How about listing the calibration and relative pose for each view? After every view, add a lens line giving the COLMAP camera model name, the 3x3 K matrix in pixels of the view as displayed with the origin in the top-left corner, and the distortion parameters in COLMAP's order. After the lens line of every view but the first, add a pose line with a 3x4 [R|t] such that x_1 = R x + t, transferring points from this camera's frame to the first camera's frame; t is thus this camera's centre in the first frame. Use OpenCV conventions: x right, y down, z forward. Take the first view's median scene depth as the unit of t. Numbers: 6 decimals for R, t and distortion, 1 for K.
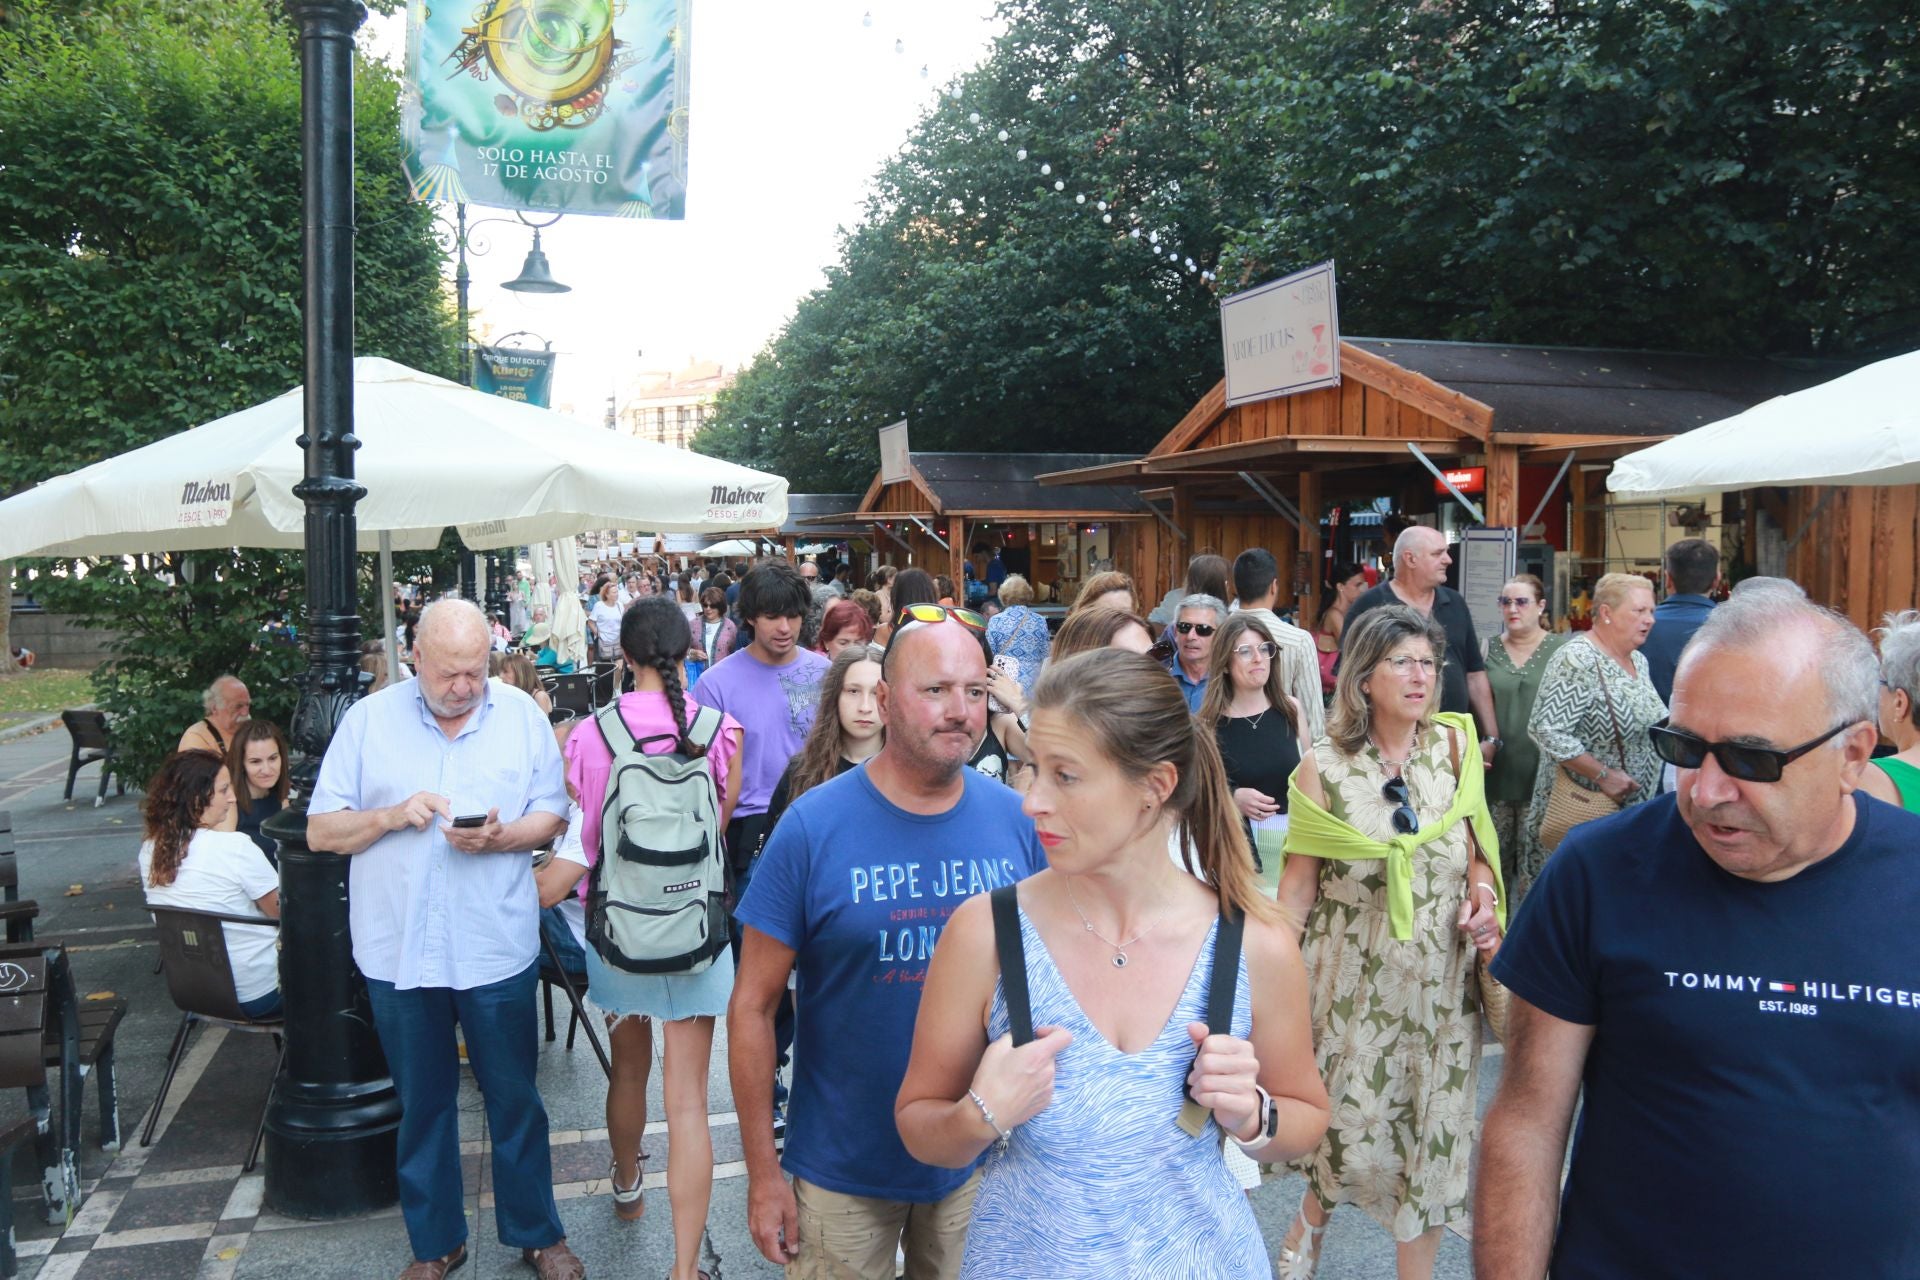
lens RADIAL K [[1715.6, 0, 960.0], [0, 1715.6, 640.0], [0, 0, 1]] dist [-0.073452, 0.031628]
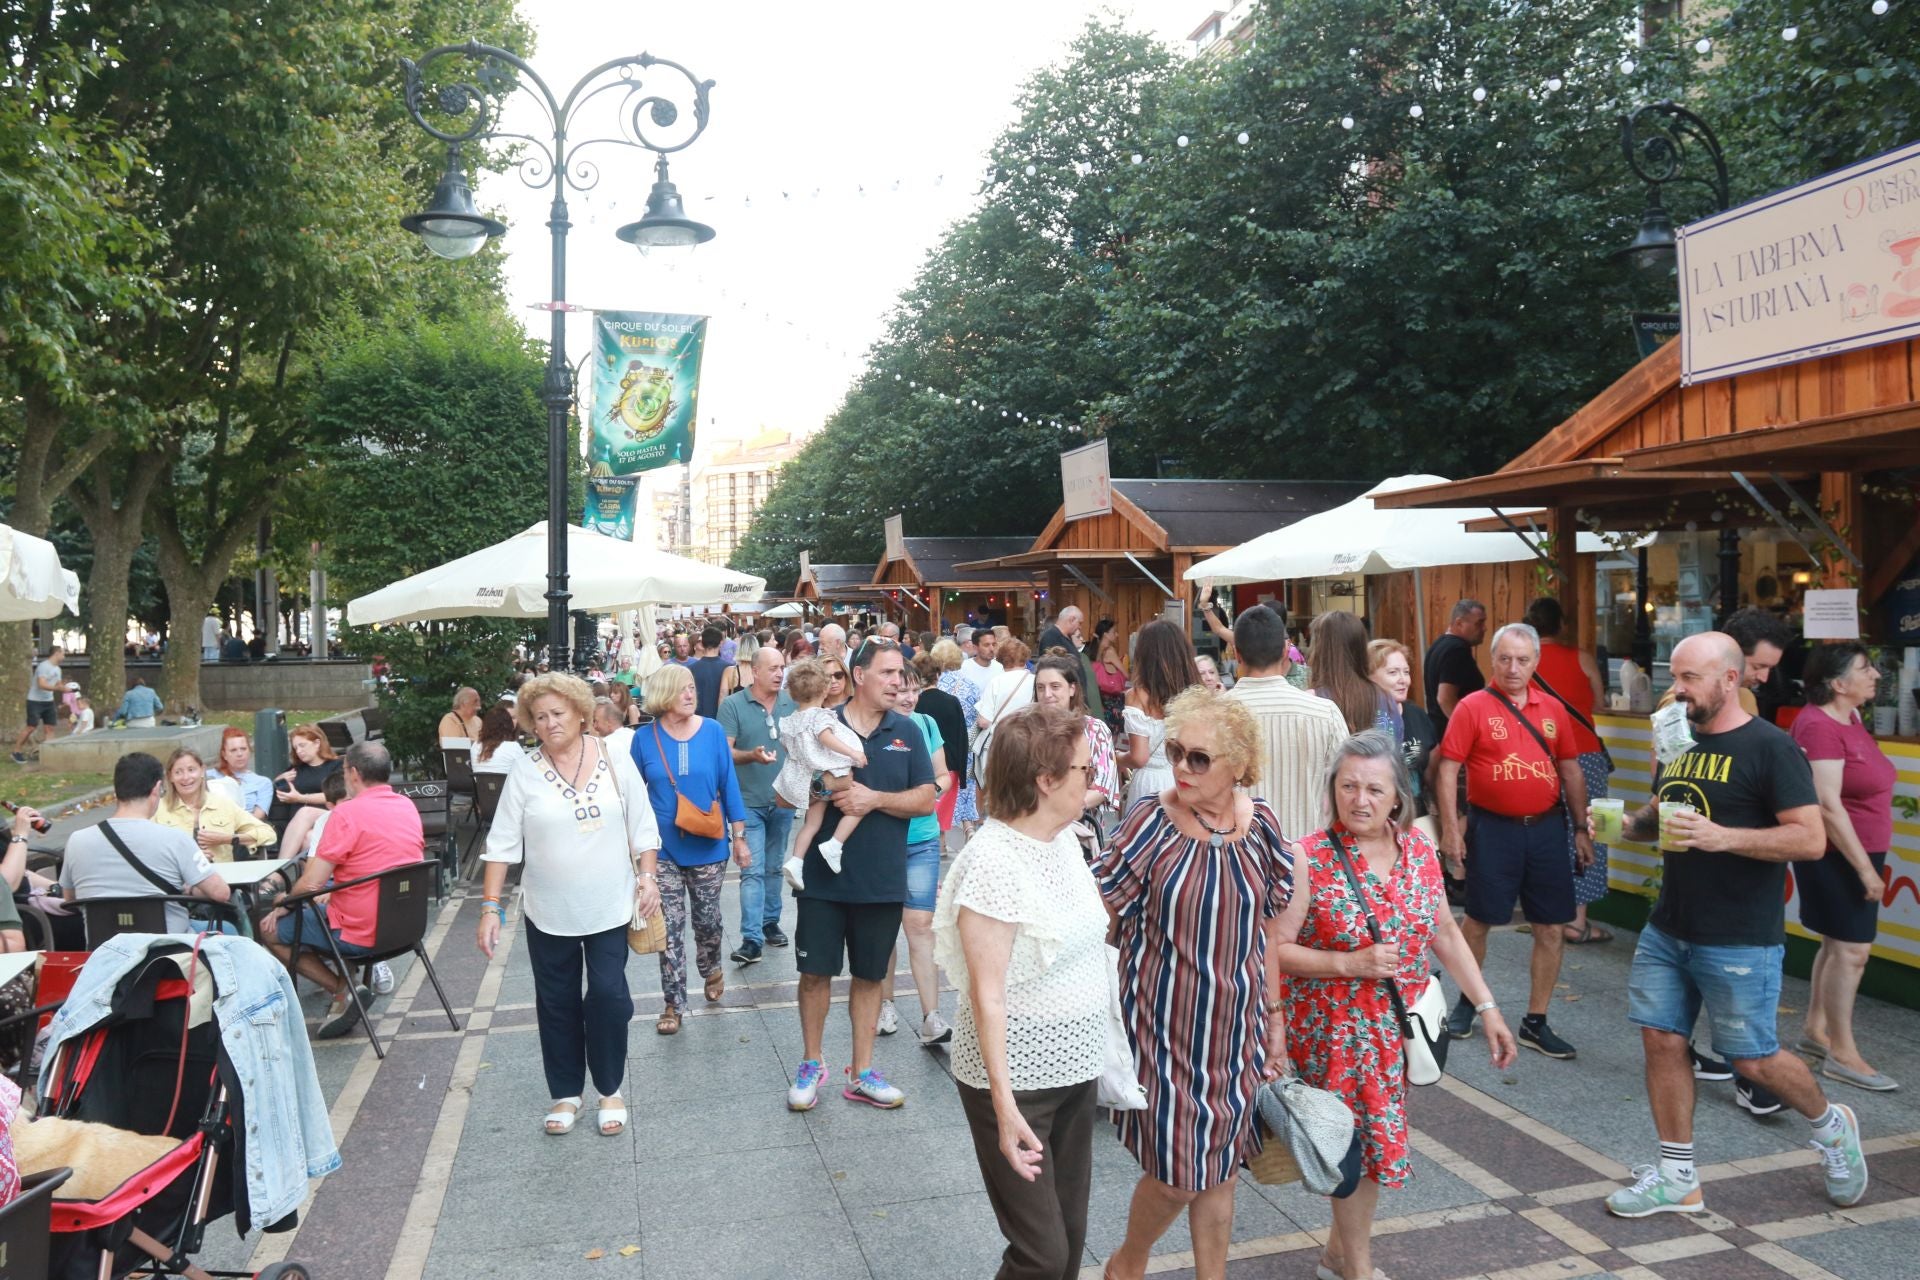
lens RADIAL K [[1715.6, 0, 960.0], [0, 1715.6, 640.0], [0, 0, 1]] dist [-0.073452, 0.031628]
pose [[0.999068, -0.006112, -0.042720, 0.114496], [0.004696, 0.999439, -0.033175, 0.022232], [0.042899, 0.032944, 0.998536, -0.524993]]
